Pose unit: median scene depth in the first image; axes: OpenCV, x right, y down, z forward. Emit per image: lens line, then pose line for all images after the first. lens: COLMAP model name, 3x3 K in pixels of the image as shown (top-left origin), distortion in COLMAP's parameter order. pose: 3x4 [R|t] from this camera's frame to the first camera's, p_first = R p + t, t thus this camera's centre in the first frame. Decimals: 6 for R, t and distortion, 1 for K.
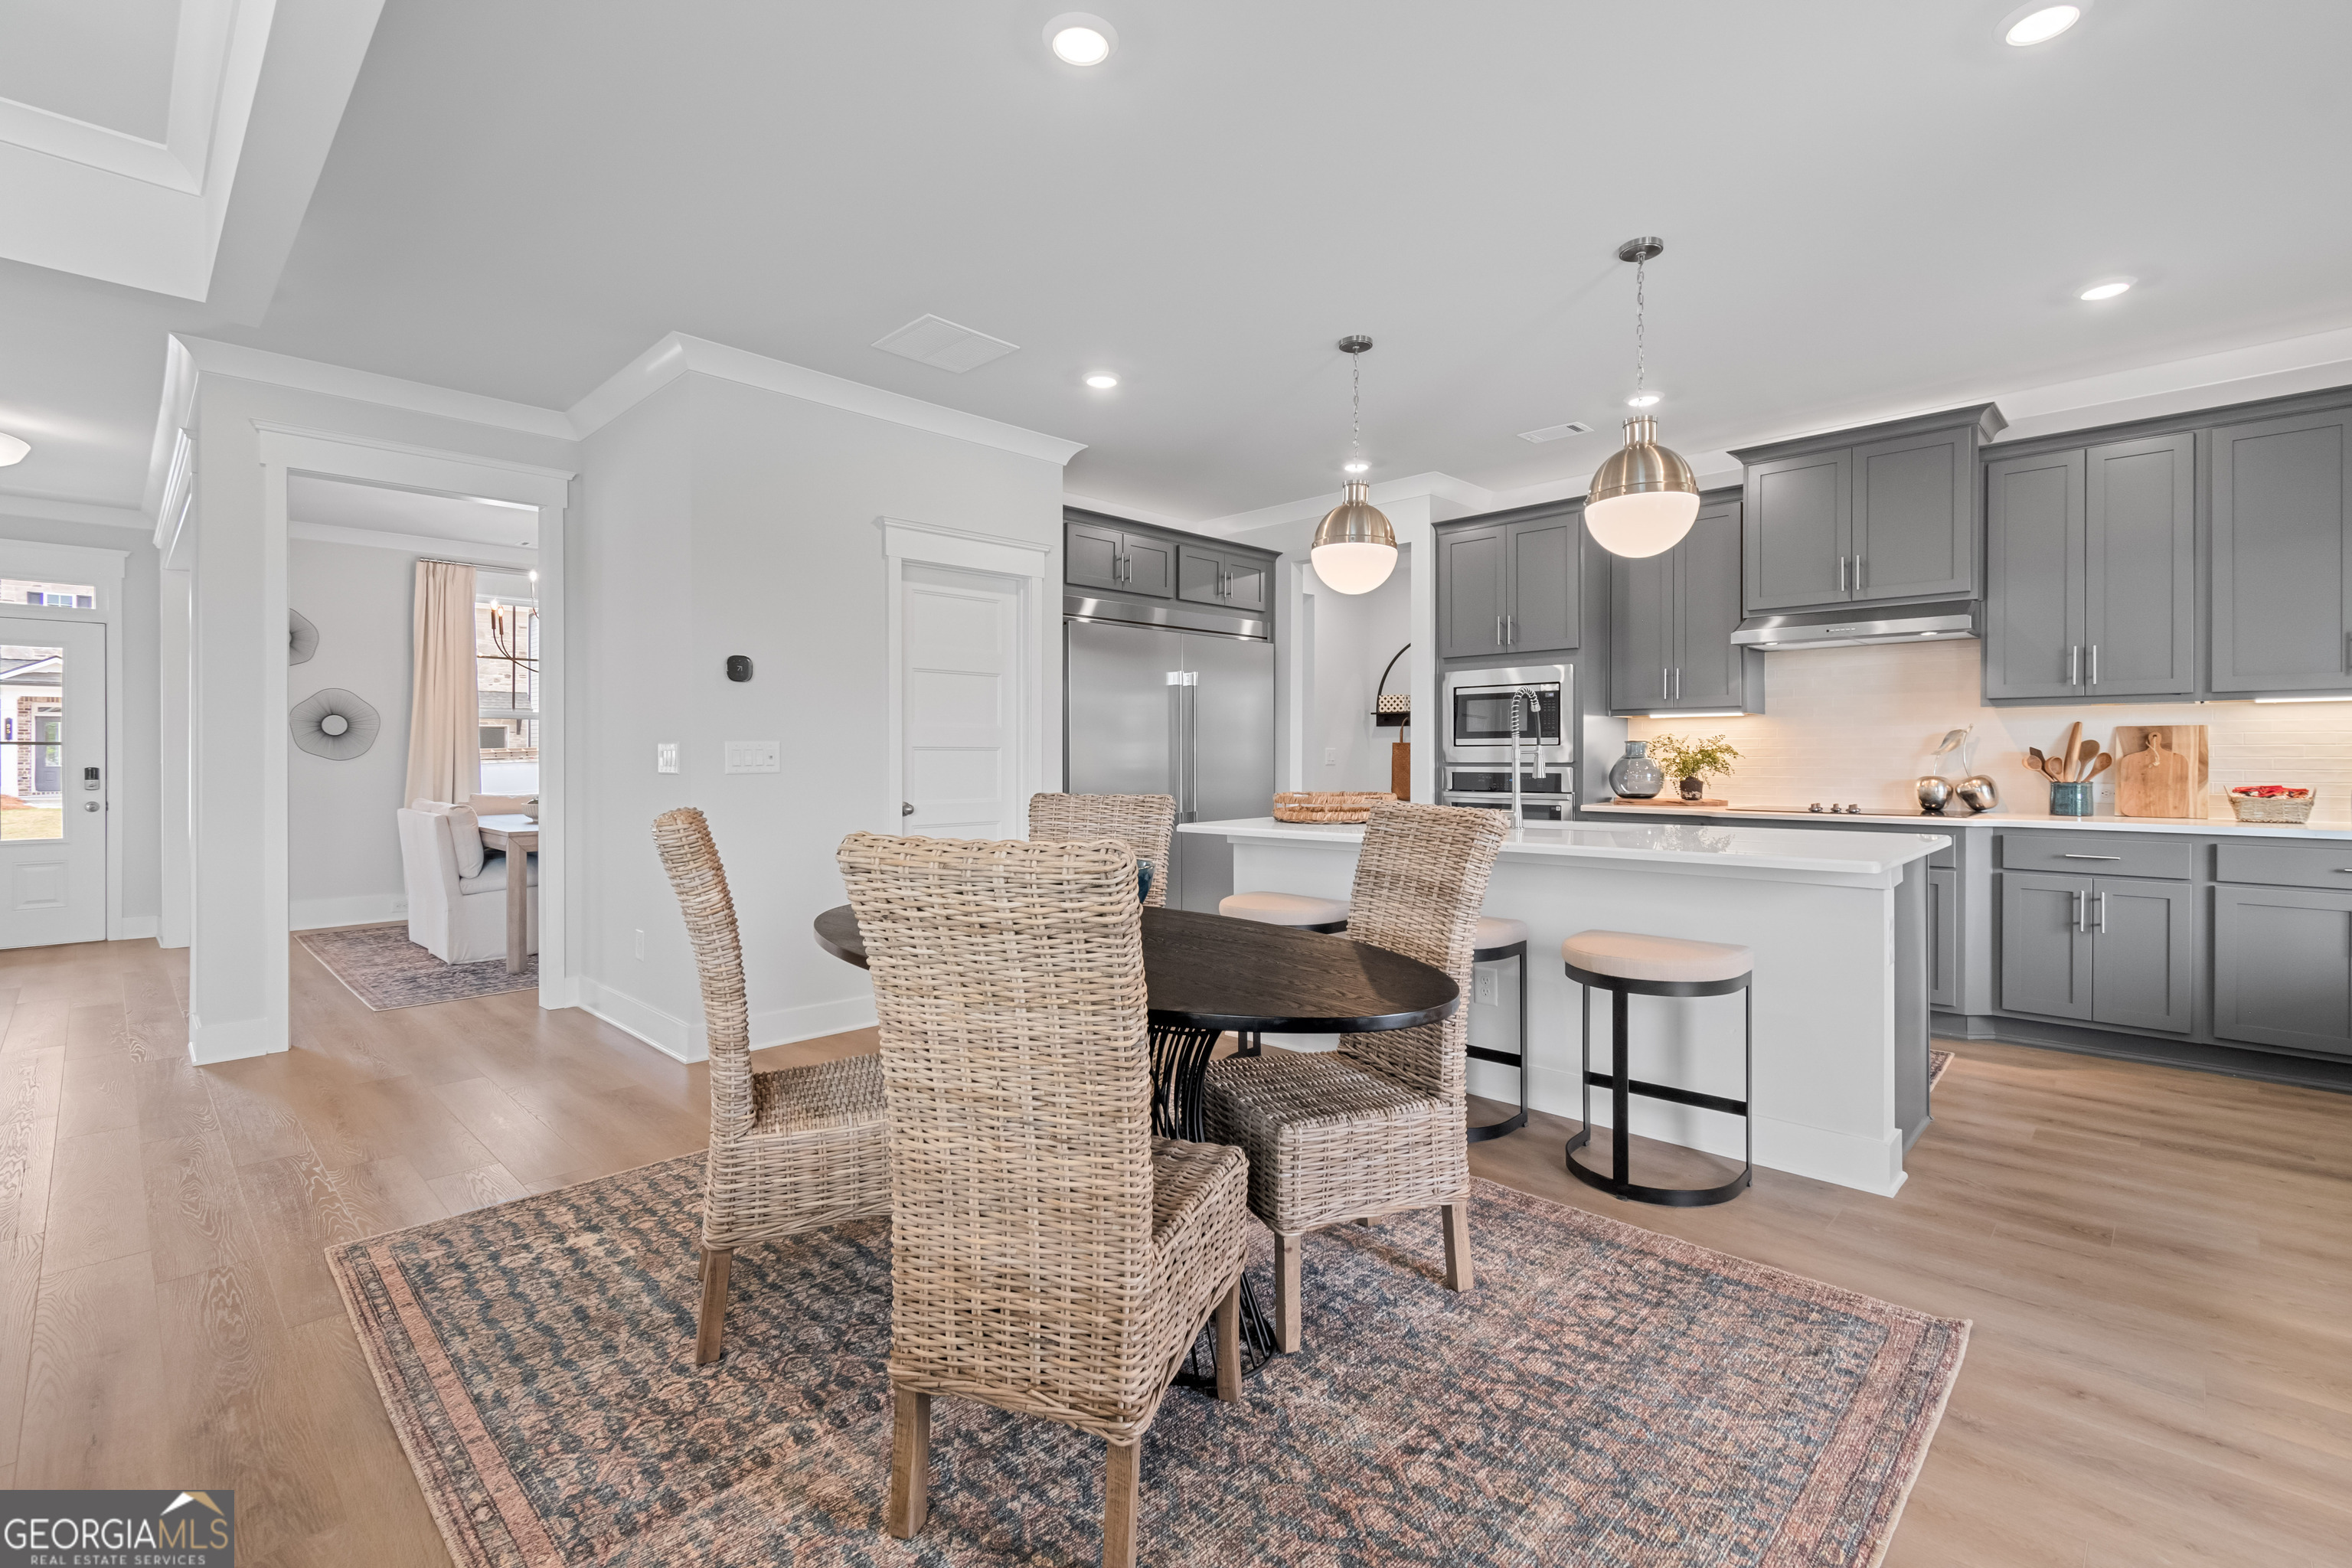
lens RADIAL K [[1044.7, 0, 1178.6], [0, 1044.7, 756.4], [0, 0, 1]] dist [0.007442, -0.001874]
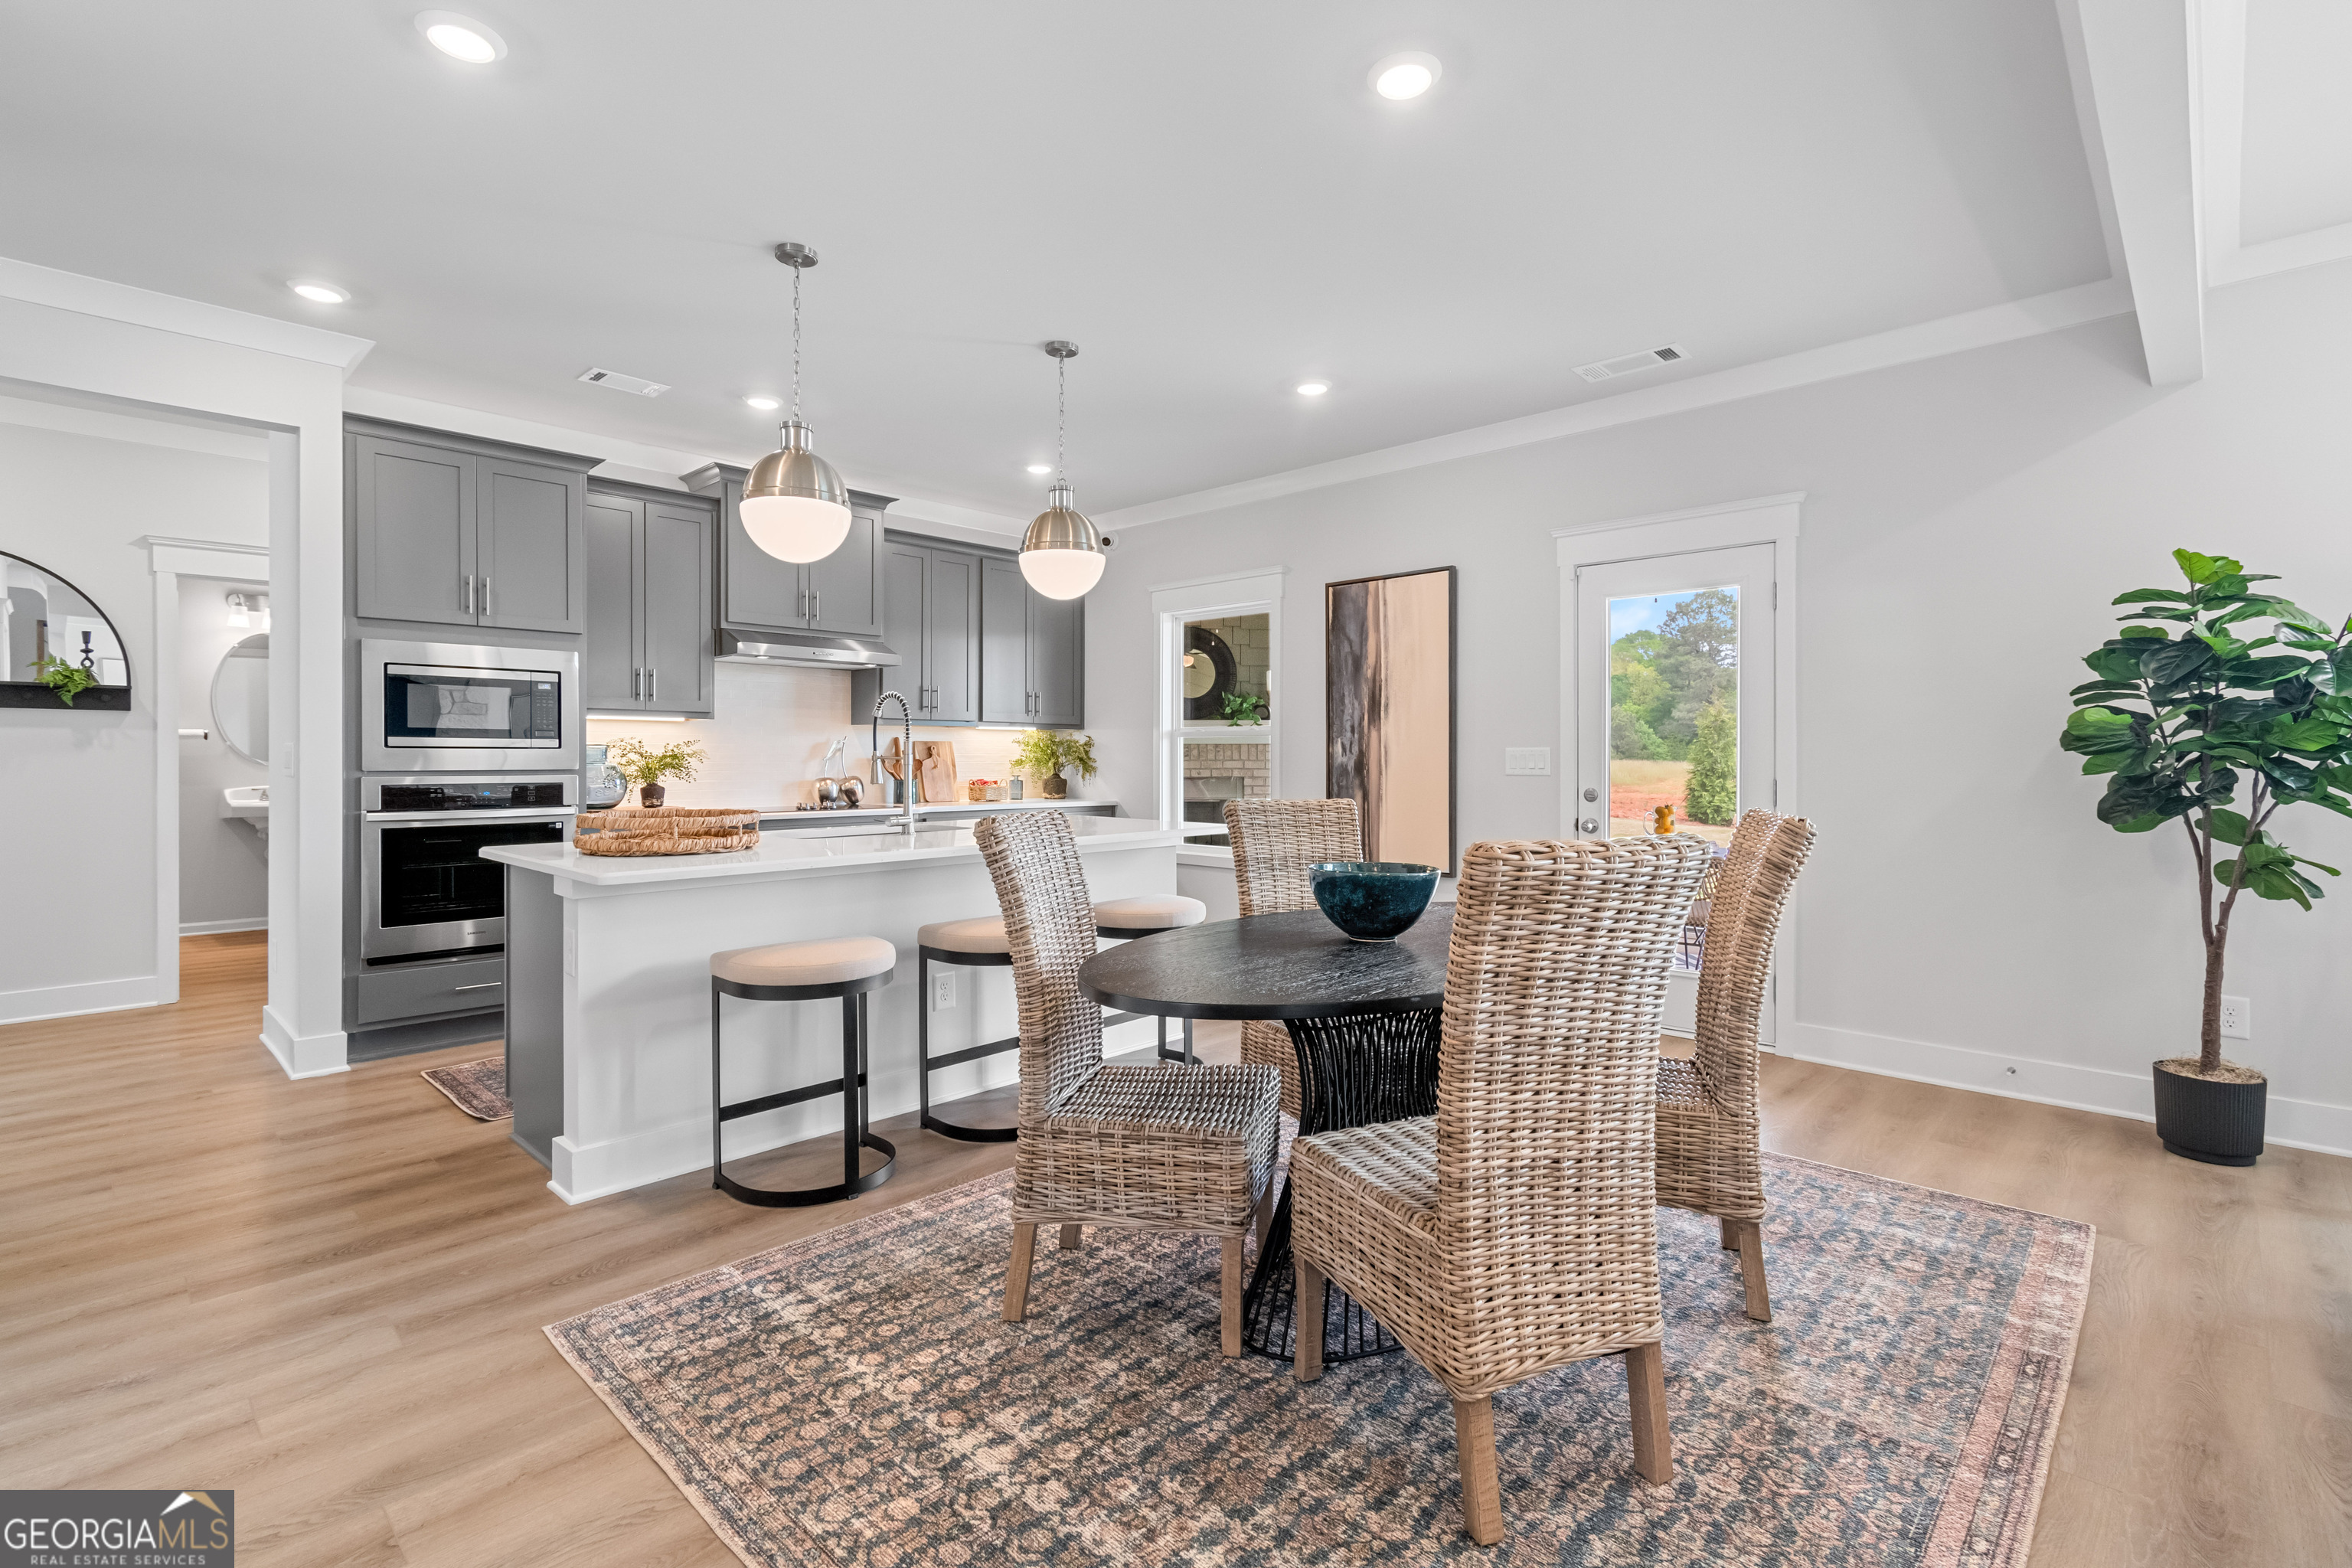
lens RADIAL K [[1044.7, 0, 1172.2], [0, 1044.7, 761.0], [0, 0, 1]] dist [0.007442, -0.001874]
pose [[-0.007370, 0.001449, 0.999972, -0.529381], [0.004099, 0.999991, -0.001419, 0.002436], [-0.999964, 0.004088, -0.007376, 0.603584]]
